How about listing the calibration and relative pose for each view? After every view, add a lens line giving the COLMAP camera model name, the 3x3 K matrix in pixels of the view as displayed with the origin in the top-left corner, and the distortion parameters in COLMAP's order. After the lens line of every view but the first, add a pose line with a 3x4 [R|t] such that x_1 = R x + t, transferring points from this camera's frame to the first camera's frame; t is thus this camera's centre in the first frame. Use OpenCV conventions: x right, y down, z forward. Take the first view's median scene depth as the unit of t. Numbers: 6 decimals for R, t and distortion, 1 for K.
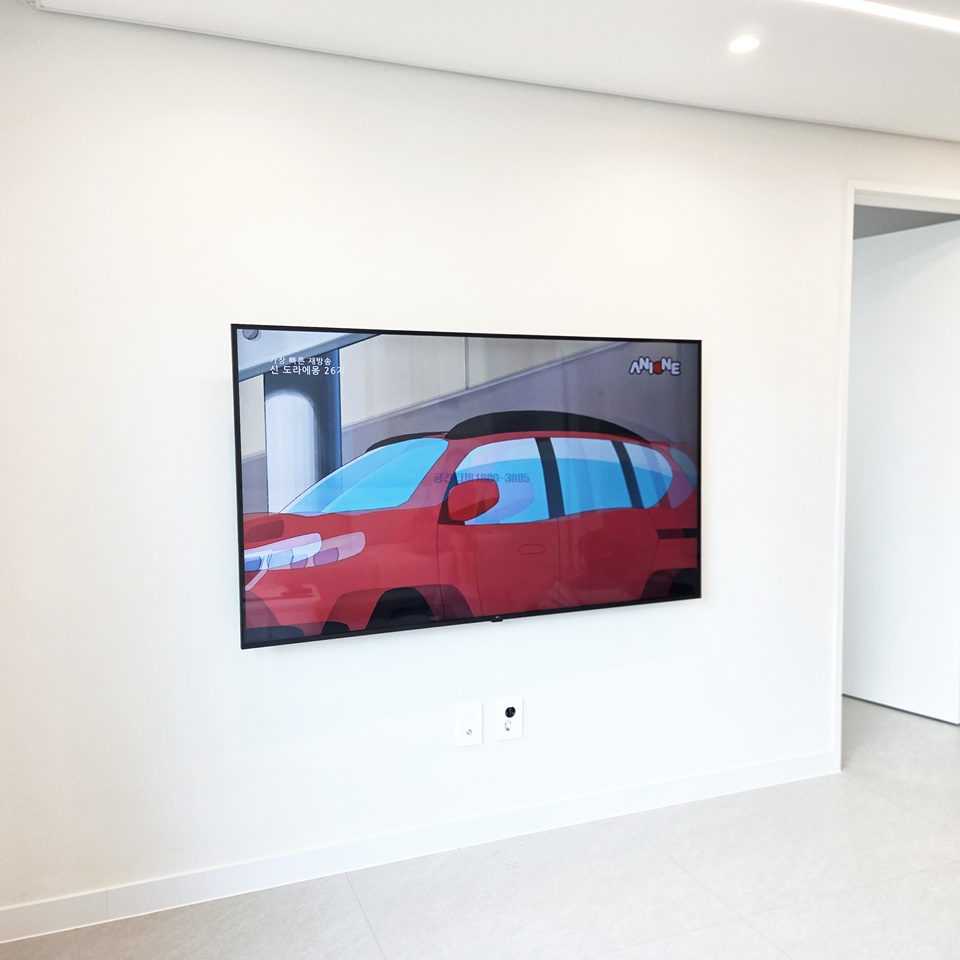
lens RADIAL K [[850.6, 0, 488.1], [0, 850.6, 479.9], [0, 0, 1]] dist [0.049648, -0.033678]
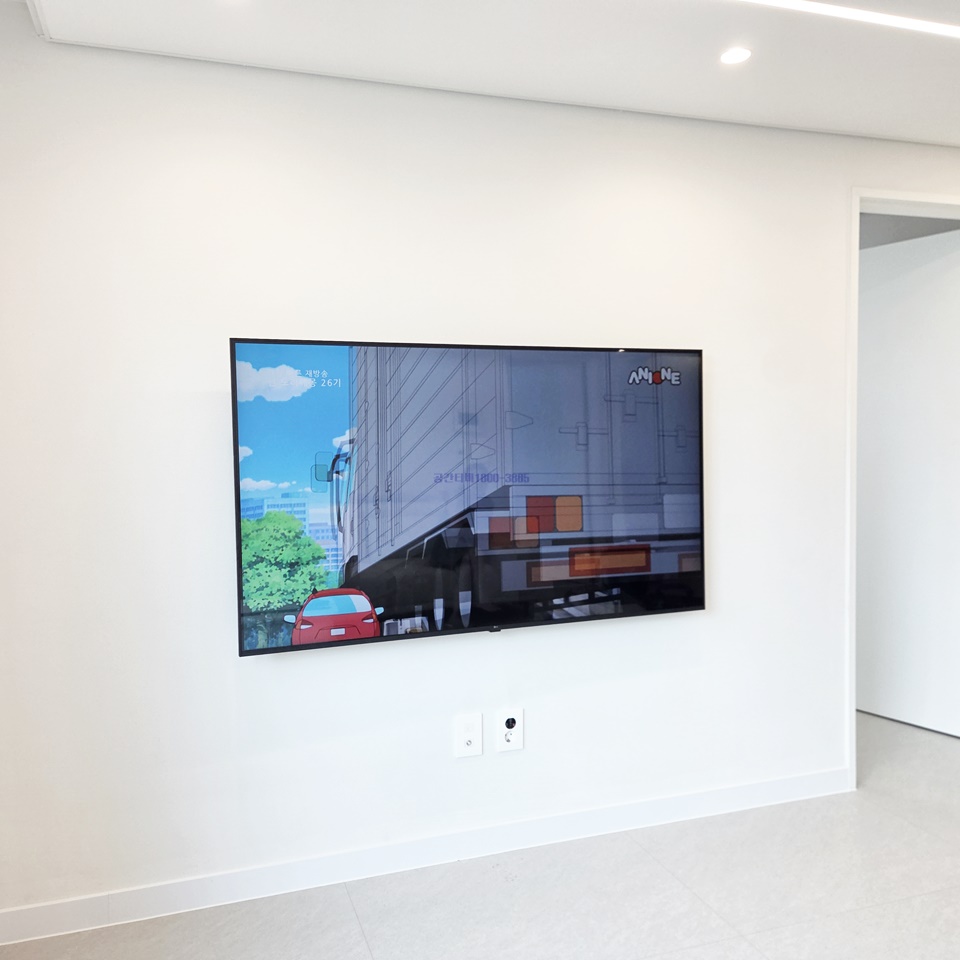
lens RADIAL K [[850.6, 0, 477.3], [0, 850.6, 475.2], [0, 0, 1]] dist [0.049648, -0.033678]
pose [[0.998742, -0.004784, -0.049920, 0.038633], [0.003501, 0.999662, -0.025765, 0.007946], [0.050027, 0.025557, 0.998421, -0.005206]]
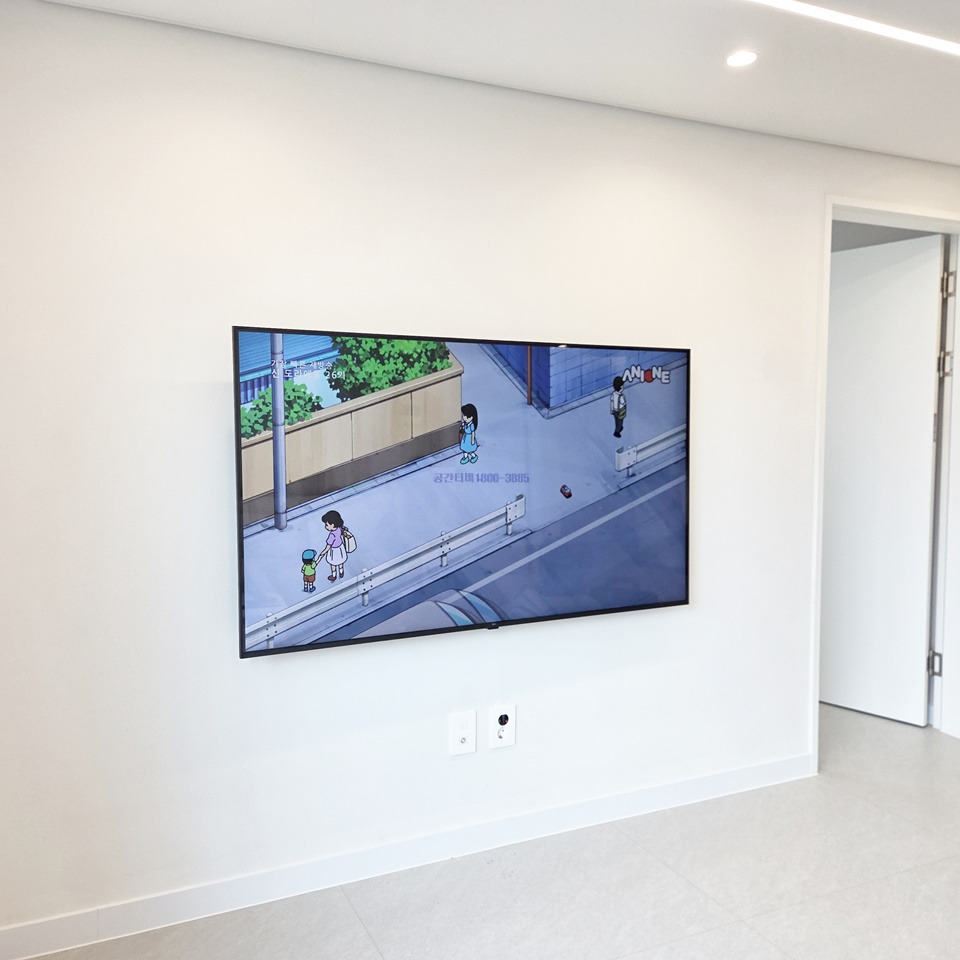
lens RADIAL K [[850.6, 0, 476.5], [0, 850.6, 482.2], [0, 0, 1]] dist [0.049648, -0.033678]
pose [[0.998355, 0.002740, 0.057262, -0.063464], [-0.002280, 0.999965, -0.008109, 0.002999], [-0.057282, 0.007965, 0.998326, 0.005039]]
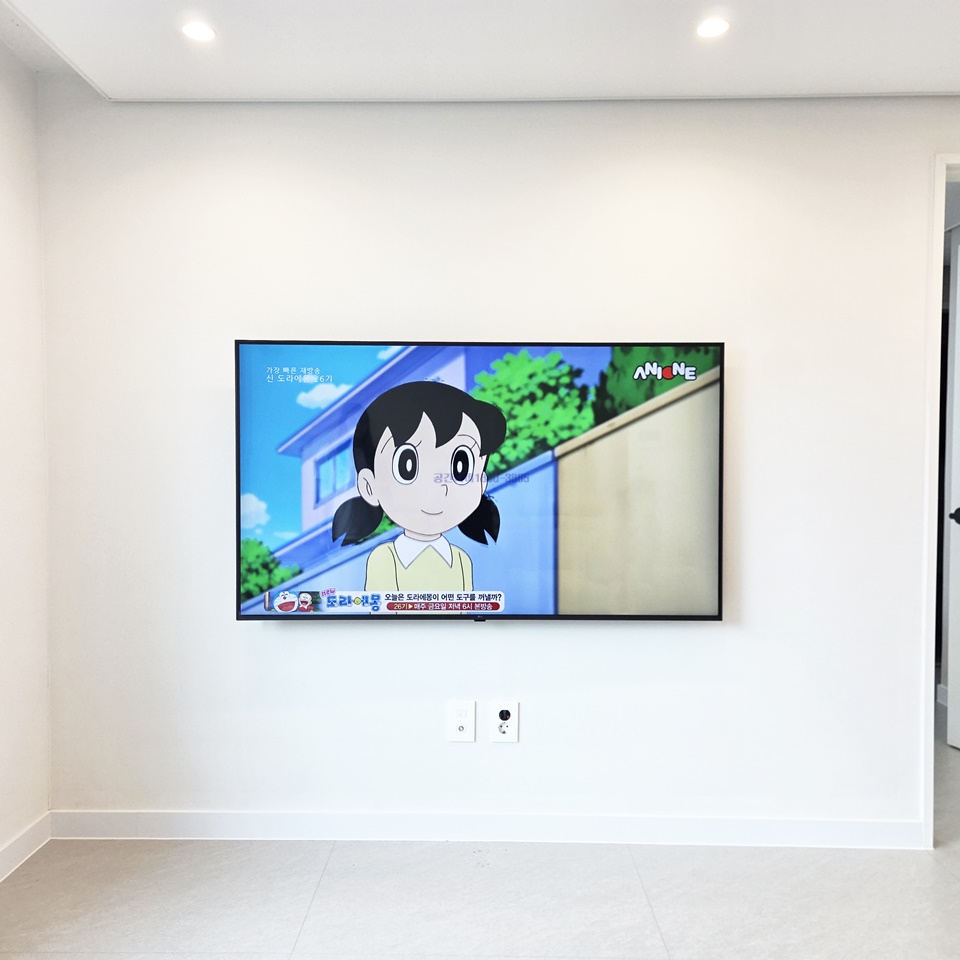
lens RADIAL K [[850.6, 0, 474.2], [0, 850.6, 480.6], [0, 0, 1]] dist [0.049648, -0.033678]
pose [[0.924271, 0.021895, -0.381108, 0.374140], [-0.038763, 0.998576, -0.036641, 0.033565], [0.379763, 0.048639, 0.923804, 0.039826]]
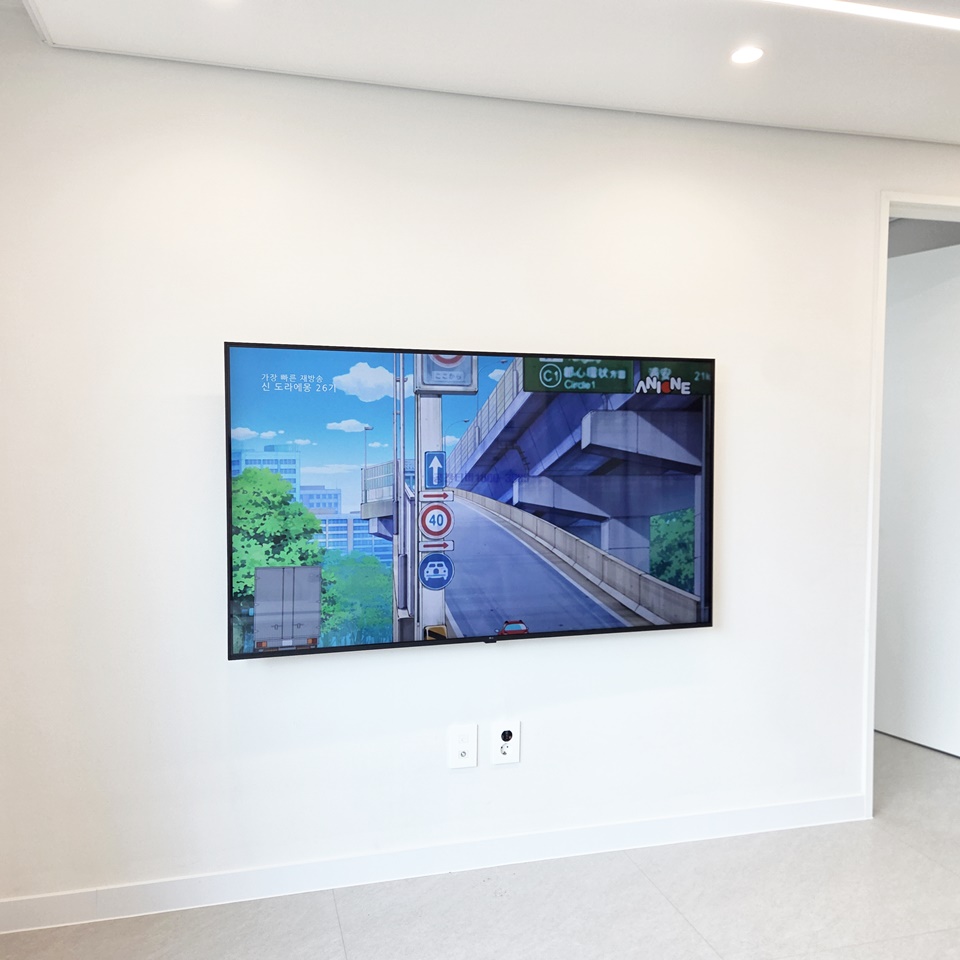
lens RADIAL K [[850.6, 0, 481.8], [0, 850.6, 480.7], [0, 0, 1]] dist [0.049648, -0.033678]
pose [[0.993746, 0.017351, -0.110312, 0.101411], [-0.019867, 0.999566, -0.021750, 0.000433], [0.109887, 0.023806, 0.993659, 0.013267]]
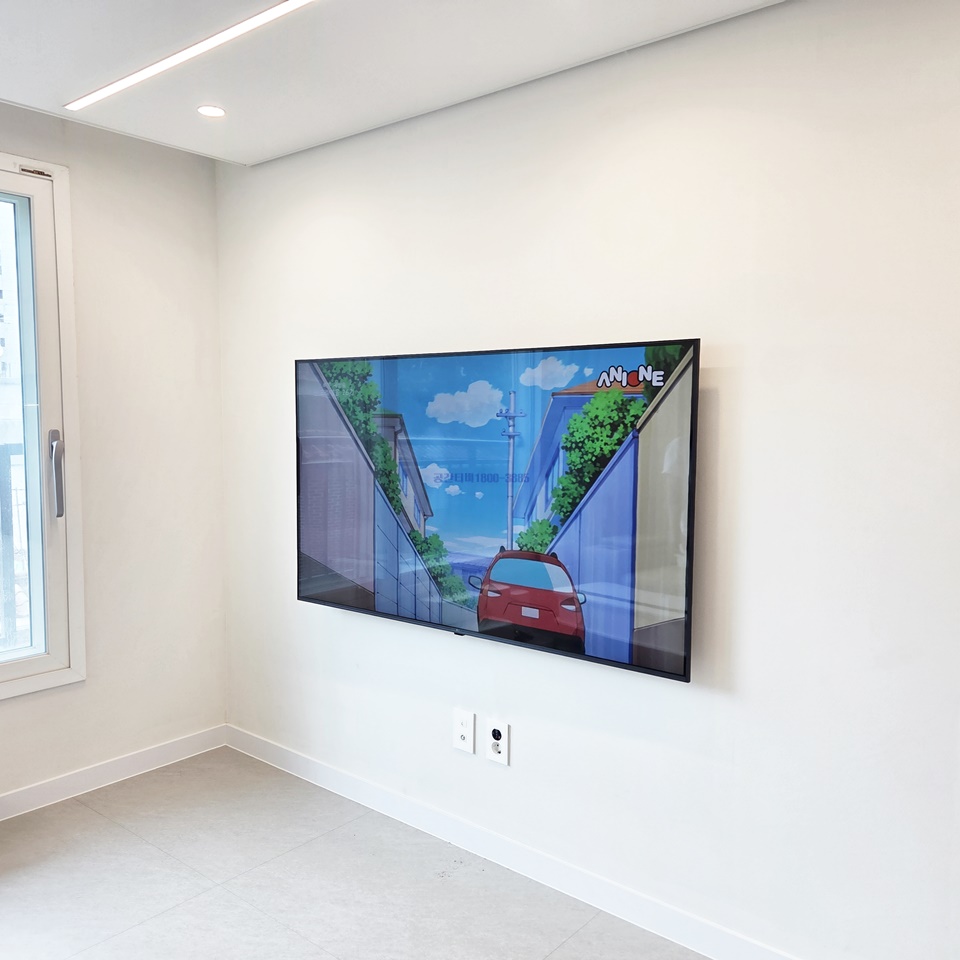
lens RADIAL K [[850.6, 0, 497.5], [0, 850.6, 480.1], [0, 0, 1]] dist [0.049648, -0.033678]
pose [[0.486295, 0.077999, -0.870306, 0.862920], [-0.076233, 0.995997, 0.046668, -0.065335], [0.870463, 0.043652, 0.490295, 0.510509]]
